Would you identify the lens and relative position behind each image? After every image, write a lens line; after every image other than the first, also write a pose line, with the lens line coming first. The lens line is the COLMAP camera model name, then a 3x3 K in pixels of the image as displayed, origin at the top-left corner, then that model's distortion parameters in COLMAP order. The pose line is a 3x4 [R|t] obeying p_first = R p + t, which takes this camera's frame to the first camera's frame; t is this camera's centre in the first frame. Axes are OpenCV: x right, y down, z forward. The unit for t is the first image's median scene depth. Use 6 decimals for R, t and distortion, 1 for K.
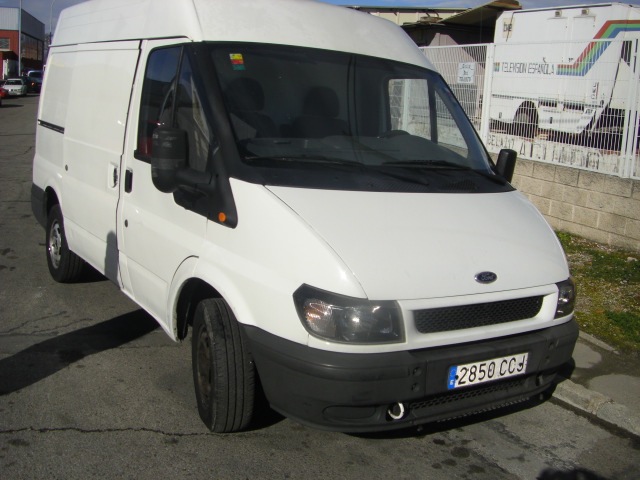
lens RADIAL K [[724.9, 0, 320.0], [0, 724.9, 240.0], [0, 0, 1]] dist [-0.158495, 0.095949]
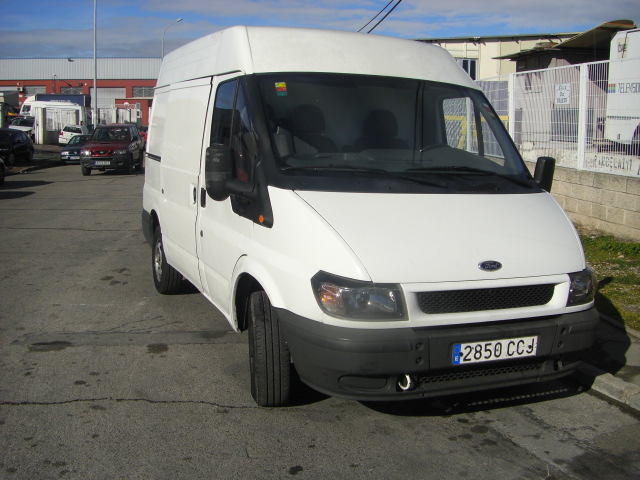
lens RADIAL K [[724.9, 0, 320.0], [0, 724.9, 240.0], [0, 0, 1]] dist [-0.158495, 0.095949]
pose [[0.980774, -0.023712, -0.193699, 0.173071], [0.014054, 0.998596, -0.051083, 0.059792], [0.194639, 0.047378, 0.979730, -0.131042]]
